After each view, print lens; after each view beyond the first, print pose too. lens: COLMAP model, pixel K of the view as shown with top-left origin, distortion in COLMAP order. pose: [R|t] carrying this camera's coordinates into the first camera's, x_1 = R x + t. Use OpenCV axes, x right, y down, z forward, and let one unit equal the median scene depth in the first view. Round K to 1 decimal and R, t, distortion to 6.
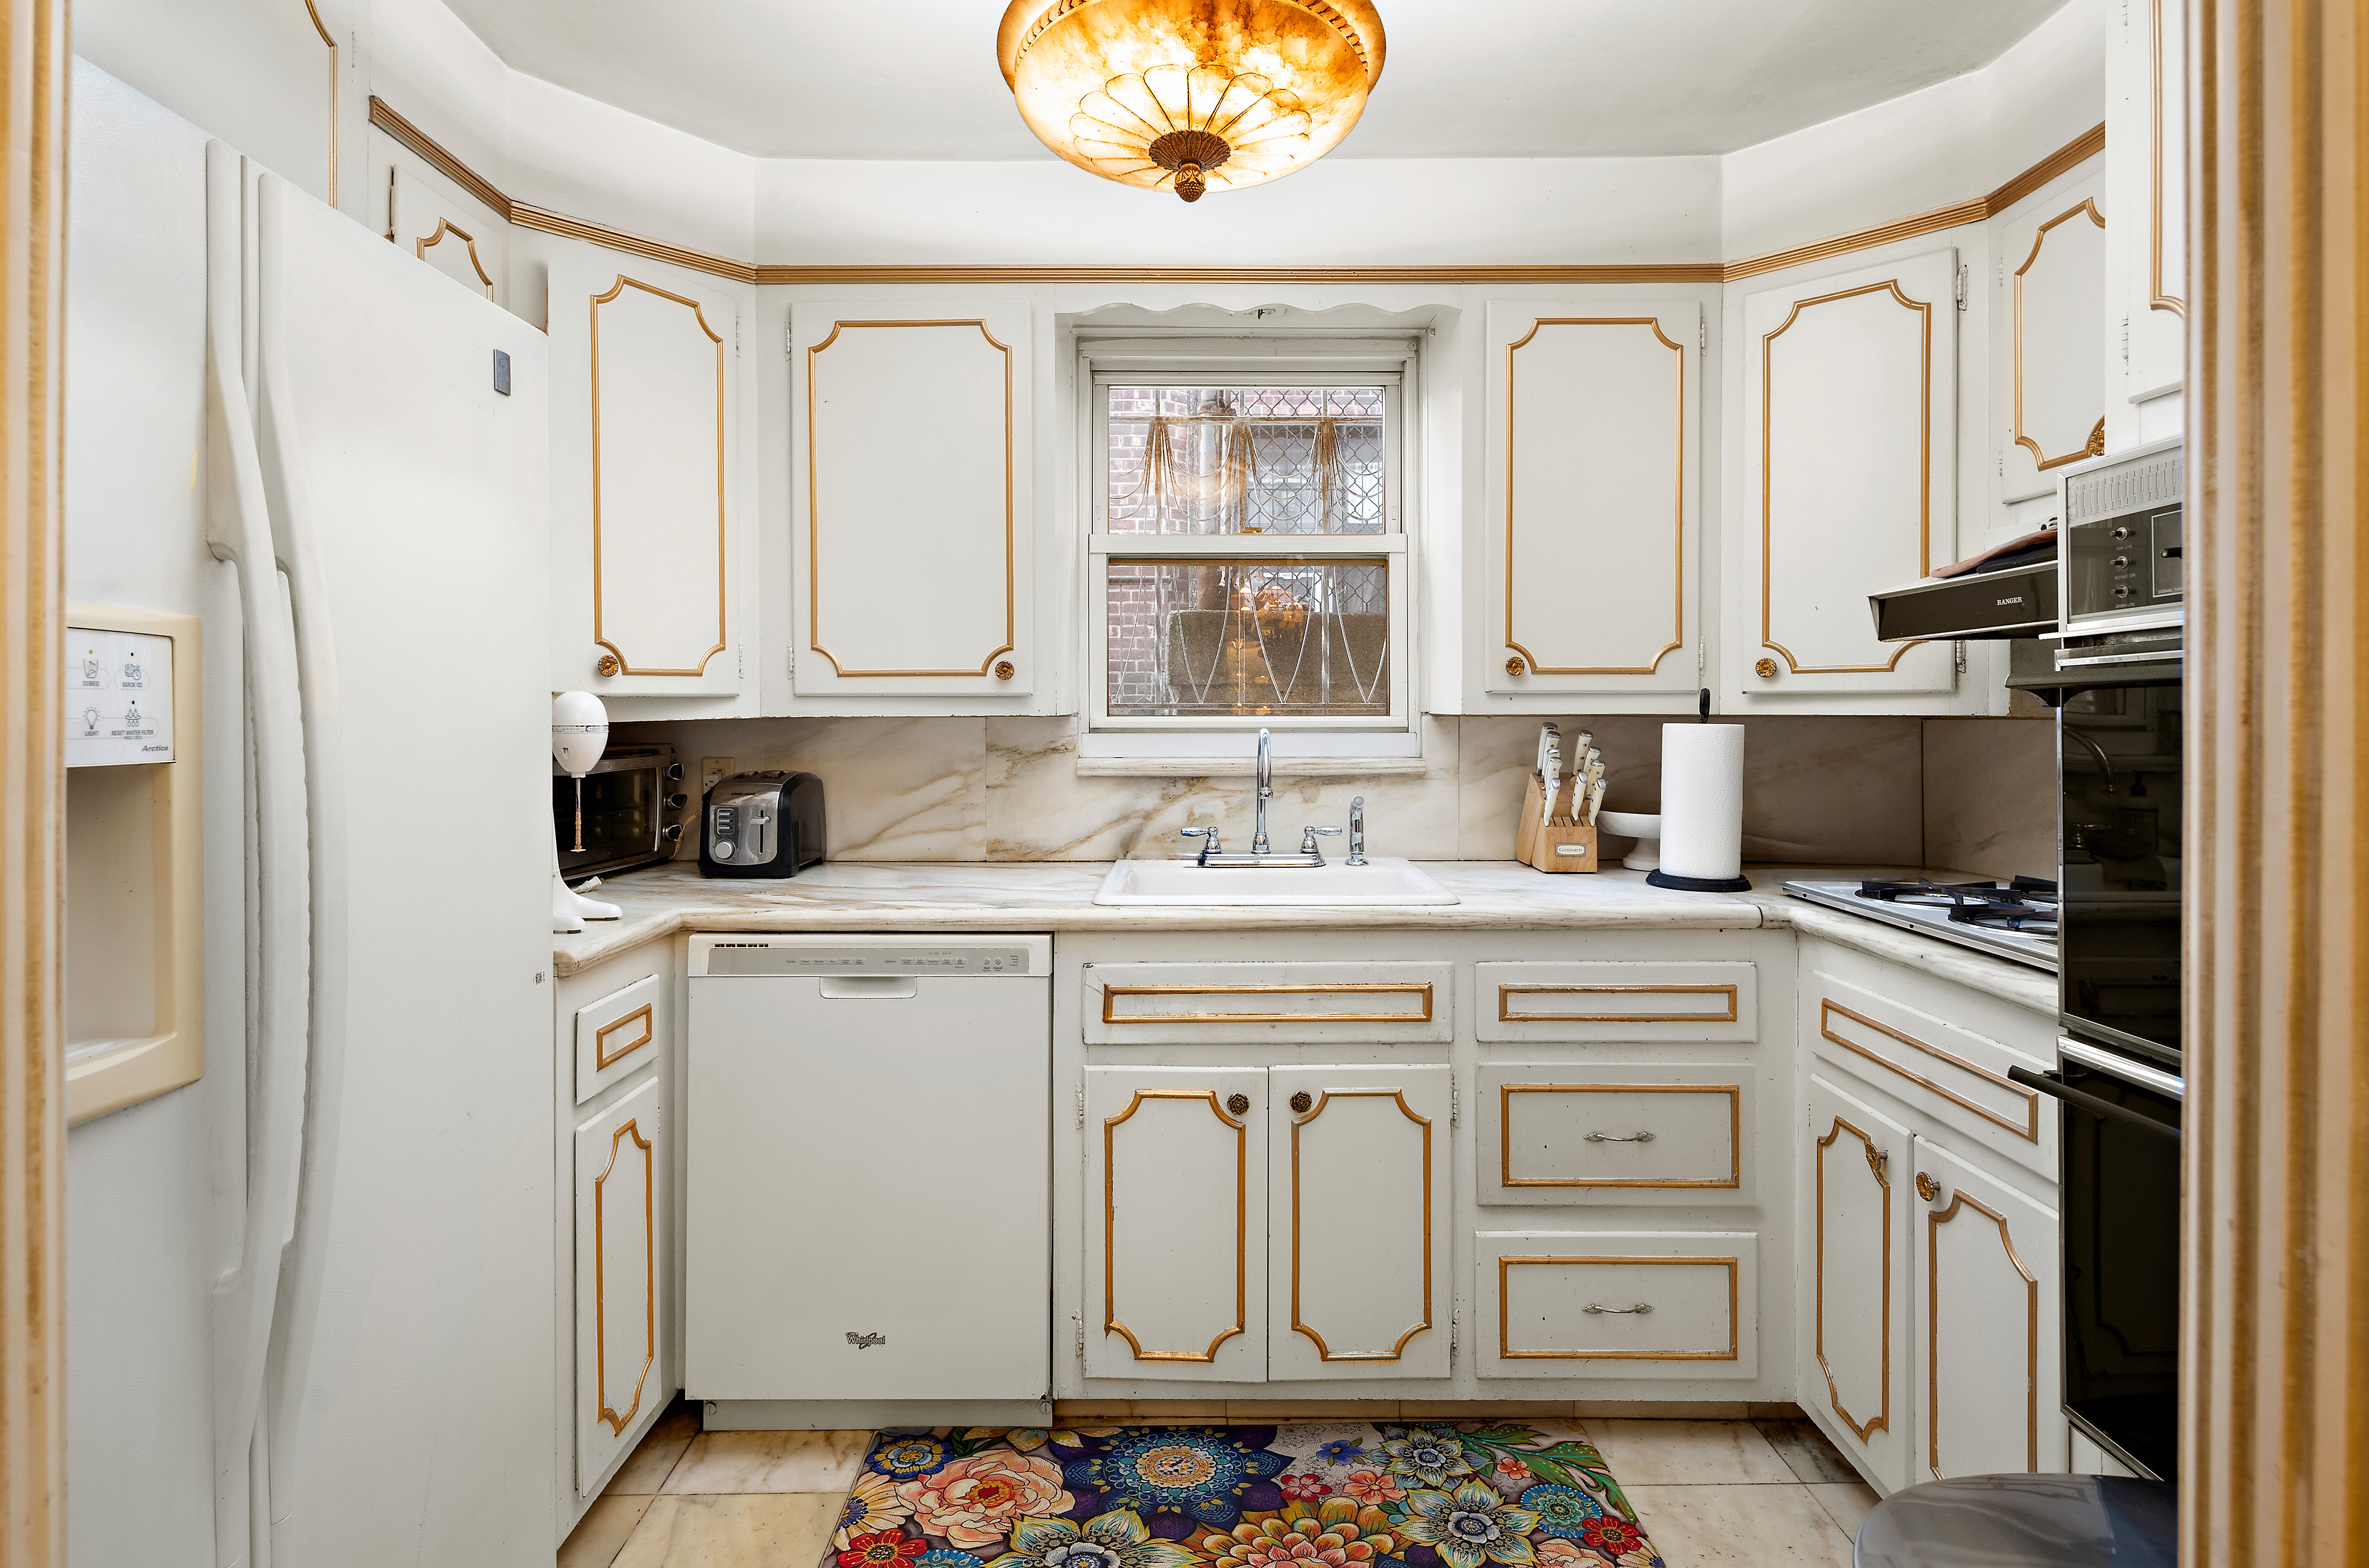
lens RADIAL K [[1162.1, 0, 1180.0], [0, 1162.1, 720.4], [0, 0, 1]] dist [0.004515, -0.005418]
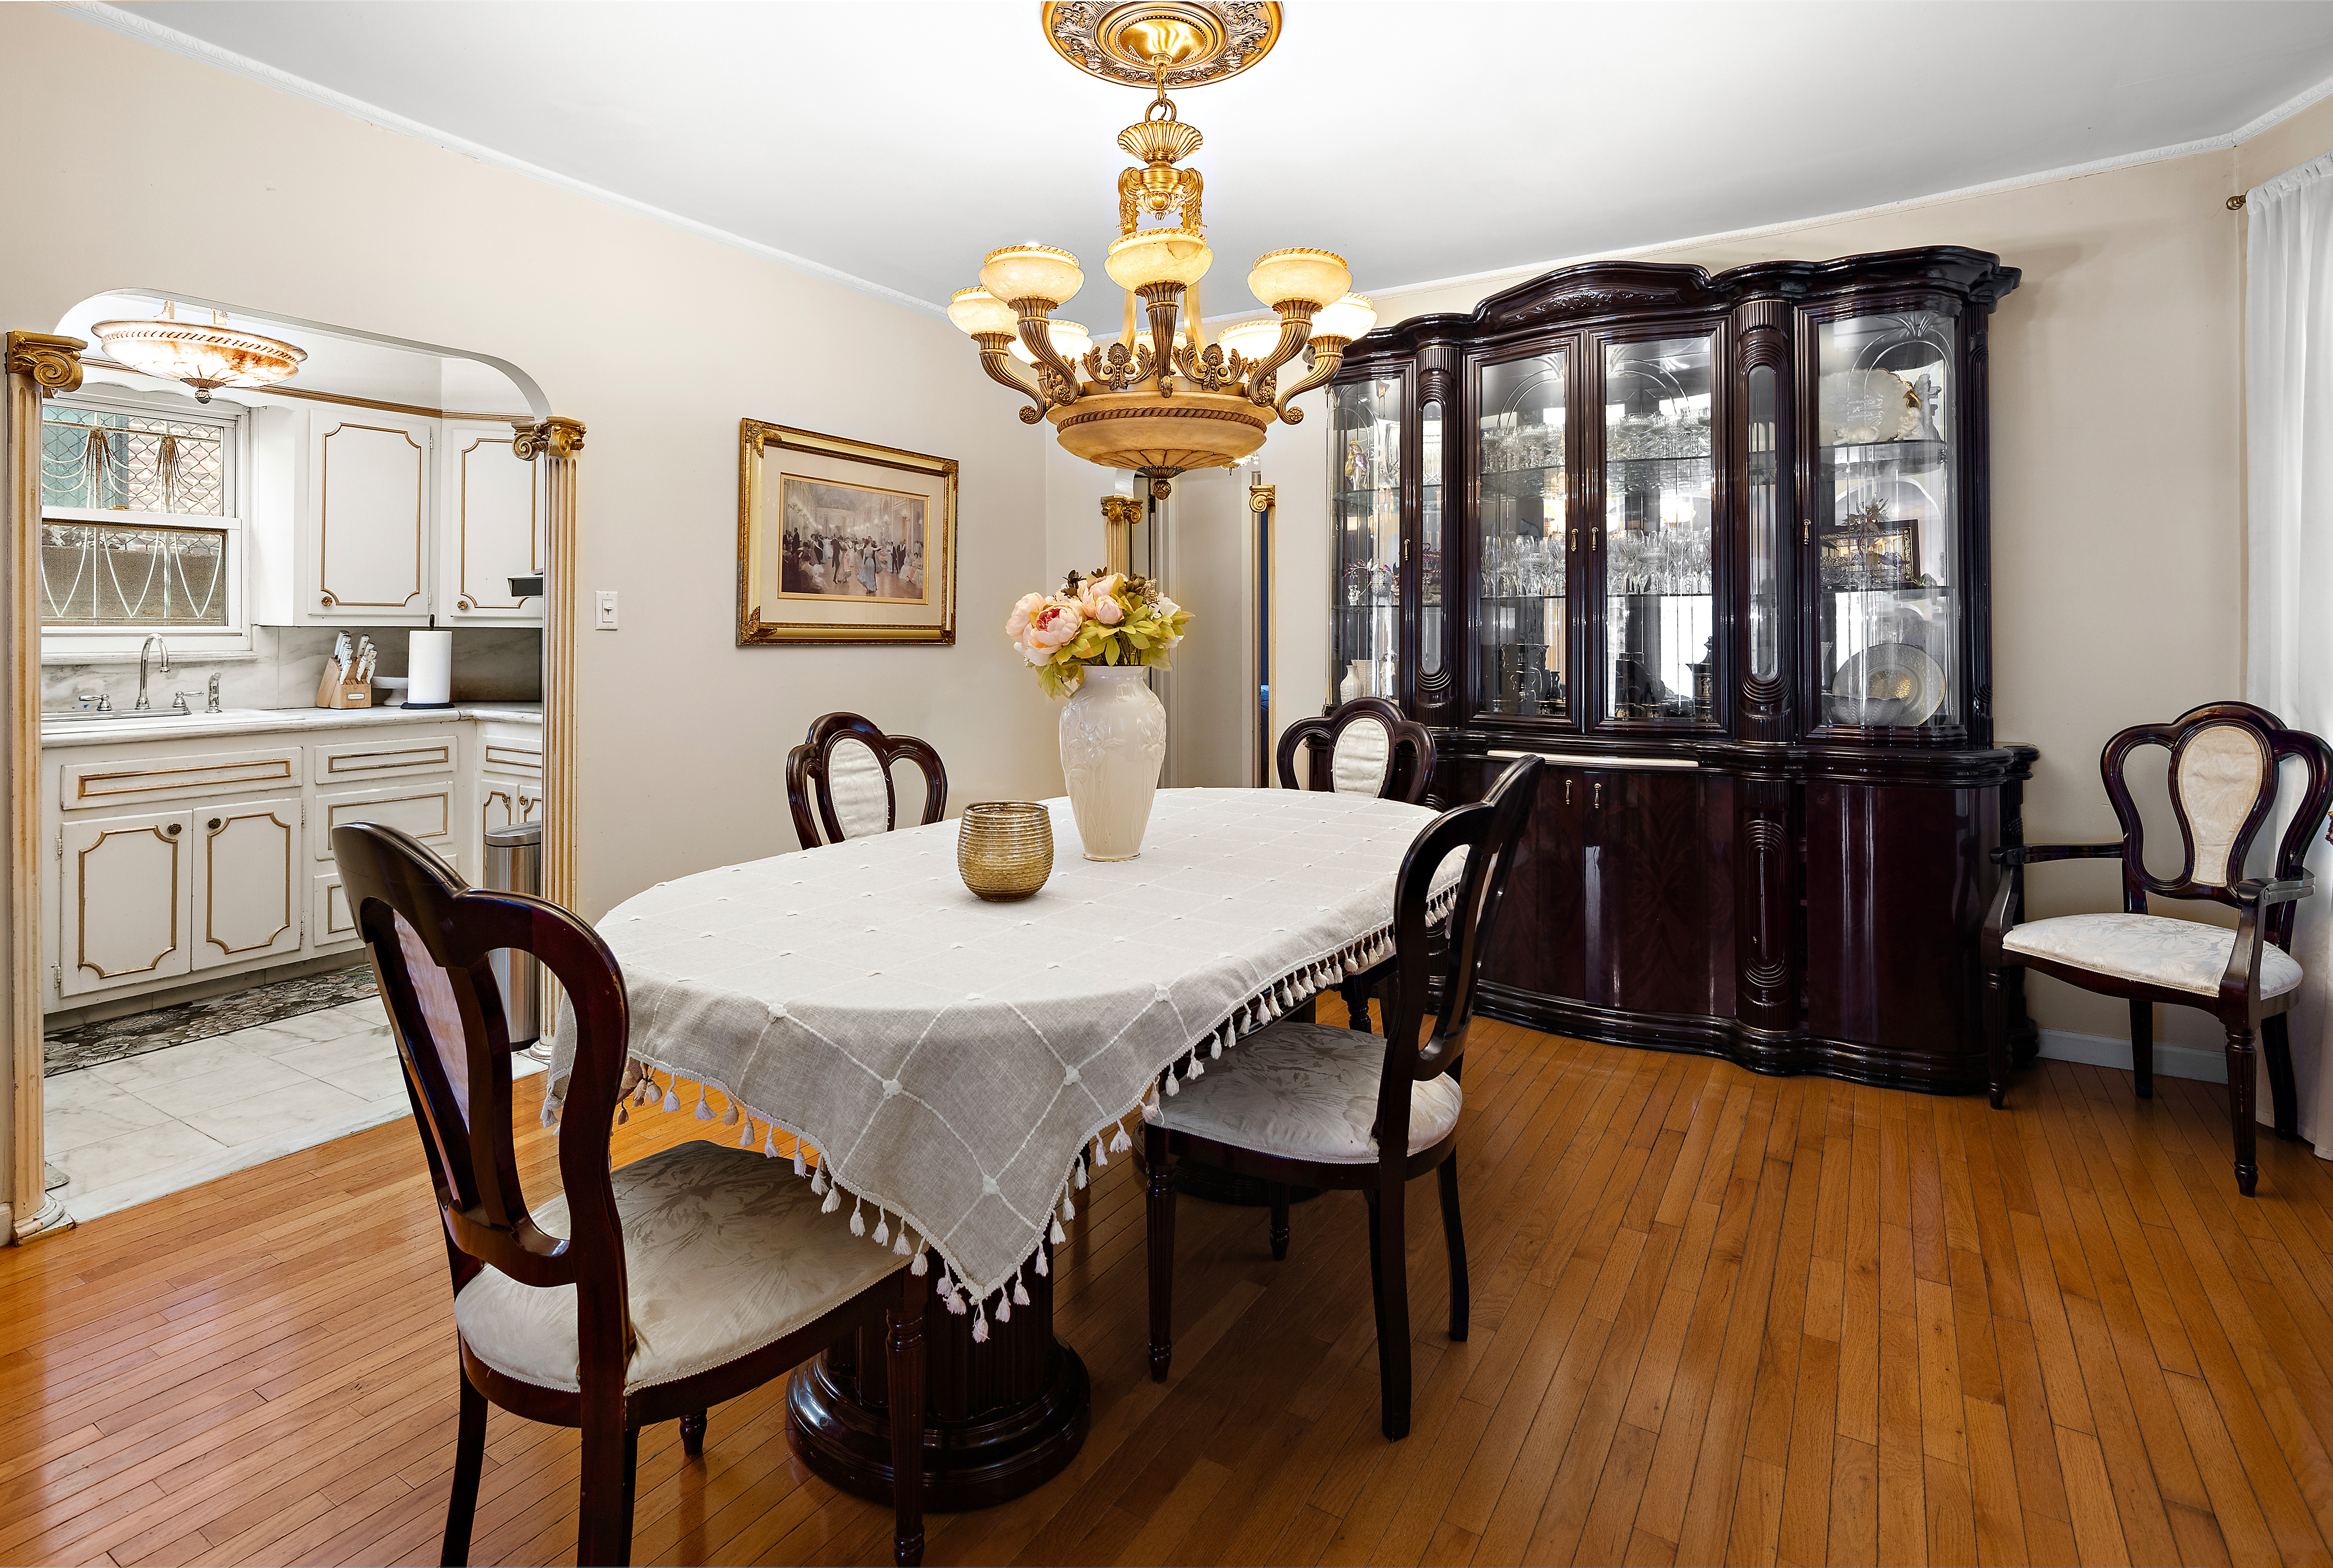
lens RADIAL K [[1144.4, 0, 1163.3], [0, 1144.4, 629.7], [0, 0, 1]] dist [0.004515, -0.005418]
pose [[0.527480, 0.001694, 0.849566, -0.593414], [-0.004560, 0.999989, 0.000838, -0.007098], [-0.849555, -0.004316, 0.527482, -1.181257]]
